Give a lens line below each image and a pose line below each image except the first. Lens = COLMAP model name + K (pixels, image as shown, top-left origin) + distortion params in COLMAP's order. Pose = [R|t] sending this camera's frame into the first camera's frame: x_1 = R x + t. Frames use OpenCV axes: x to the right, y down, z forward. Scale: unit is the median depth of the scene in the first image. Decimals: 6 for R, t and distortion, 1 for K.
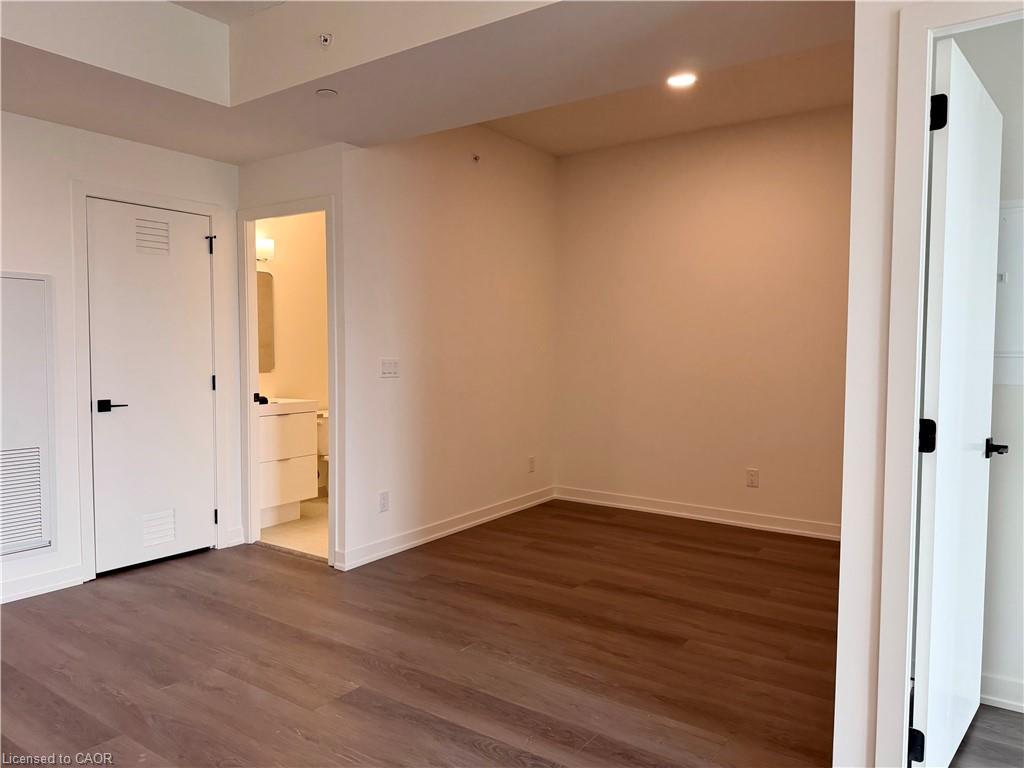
lens RADIAL K [[718.2, 0, 515.1], [0, 718.2, 386.5], [0, 0, 1]] dist [0.058008, -0.074925]
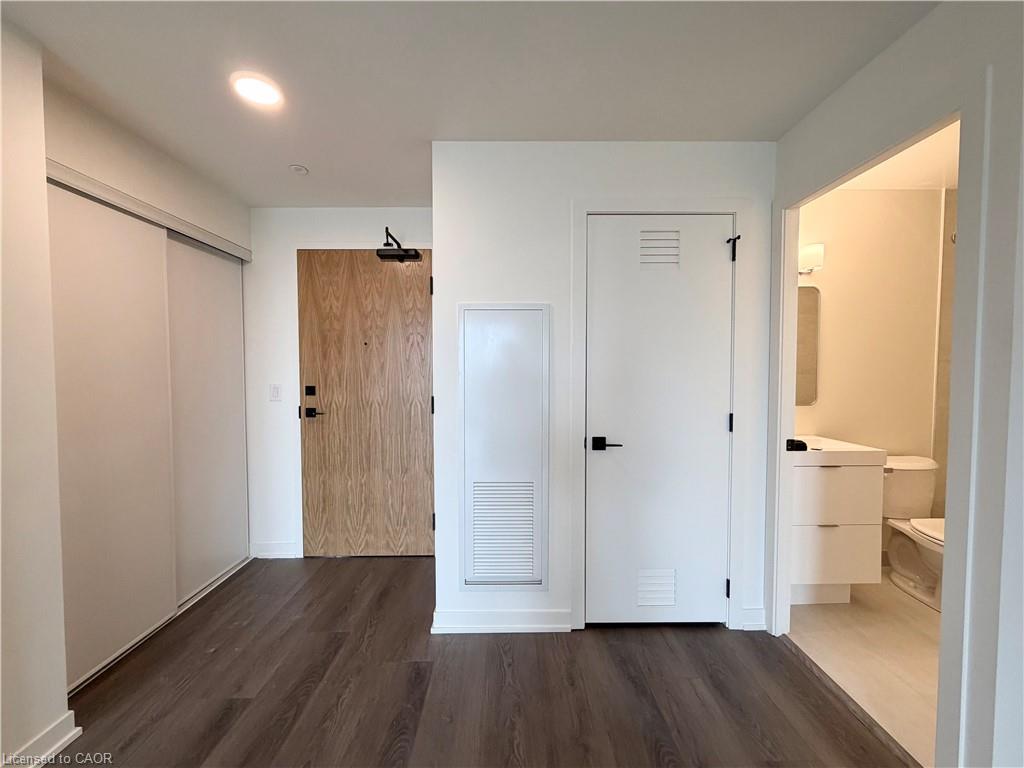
lens RADIAL K [[408.9, 0, 509.8], [0, 408.9, 384.3], [0, 0, 1]] dist [-0.002557, 0.000683]
pose [[0.579224, 0.025933, -0.814756, -0.210168], [-0.038083, 0.999263, 0.004732, -0.044126], [0.814278, 0.028287, 0.579785, 0.592793]]
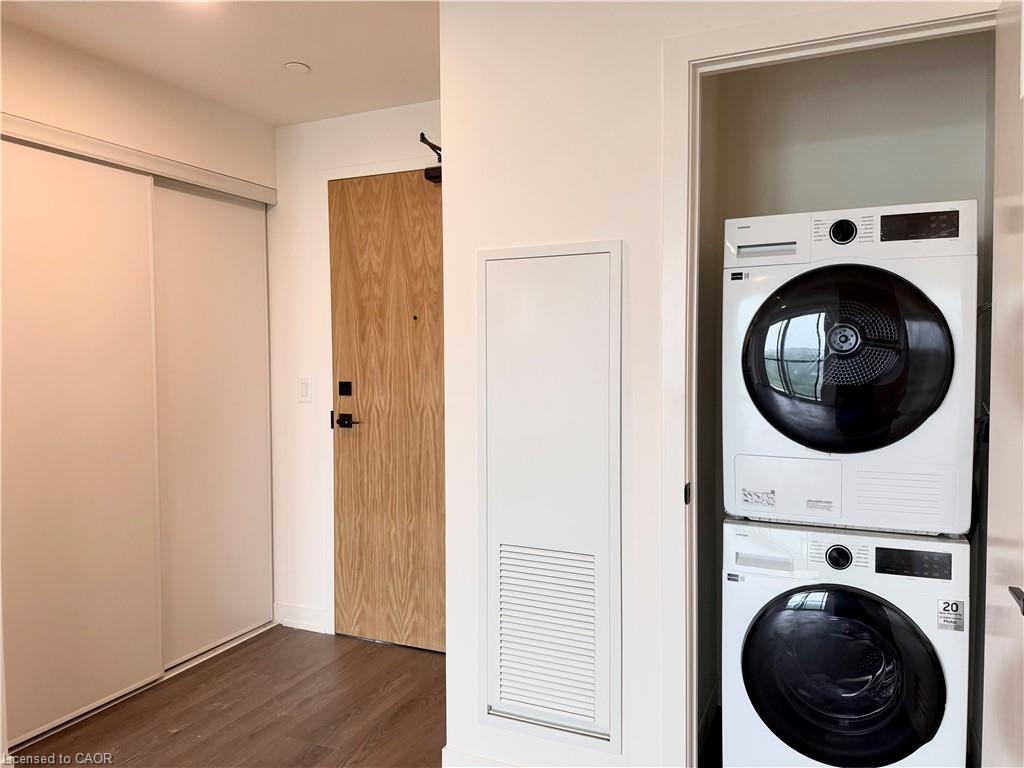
lens RADIAL K [[718.2, 0, 513.2], [0, 718.2, 382.5], [0, 0, 1]] dist [0.058008, -0.074925]
pose [[0.186427, 0.030032, -0.982010, -0.121115], [-0.046462, 0.998684, 0.021722, -0.050857], [0.981370, 0.041577, 0.187577, 0.752182]]
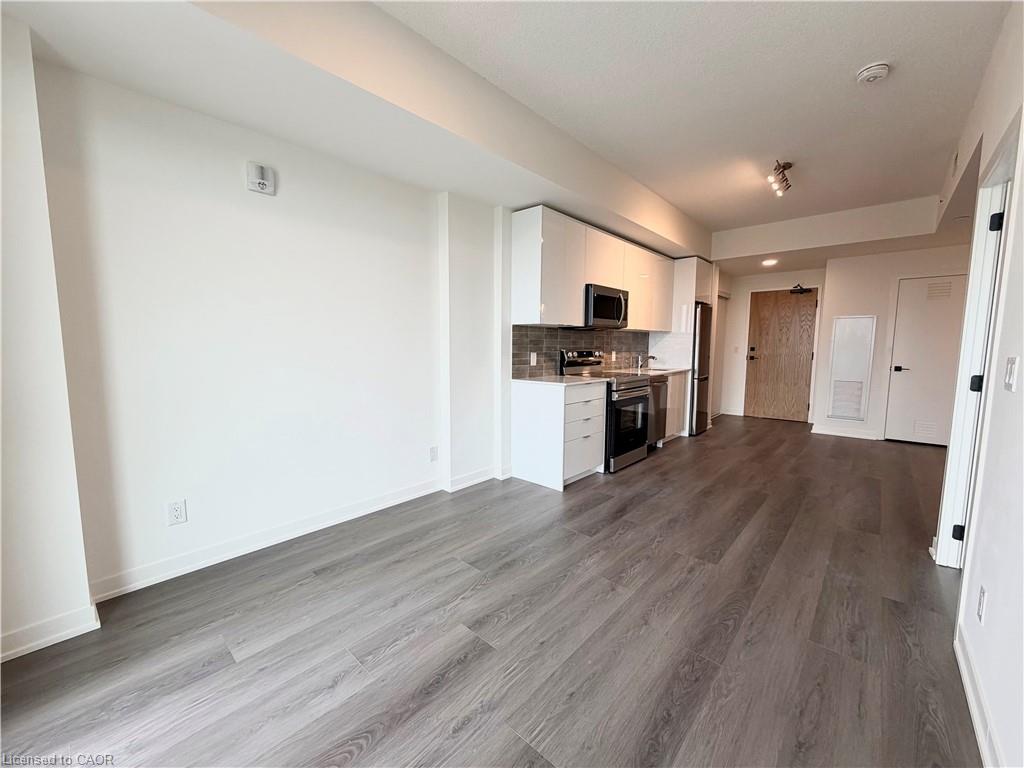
lens RADIAL K [[408.9, 0, 508.5], [0, 408.9, 383.8], [0, 0, 1]] dist [-0.002557, 0.000683]
pose [[-0.125113, 0.094274, -0.987653, 0.864190], [-0.055576, 0.993246, 0.101848, 0.009578], [0.990585, 0.067632, -0.119029, -0.078240]]
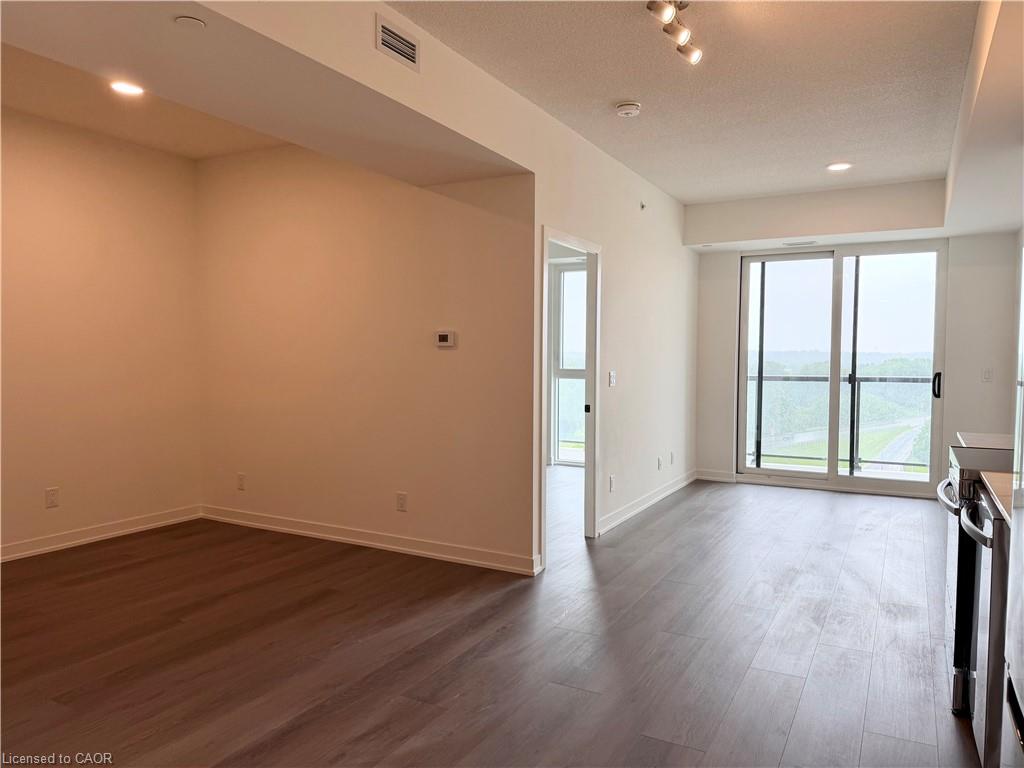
lens RADIAL K [[718.2, 0, 517.2], [0, 718.2, 389.5], [0, 0, 1]] dist [0.058008, -0.074925]
pose [[-0.120807, -0.053687, 0.991223, -0.828138], [0.044669, 0.997231, 0.059456, -0.052320], [-0.991671, 0.051460, -0.118074, 0.622618]]
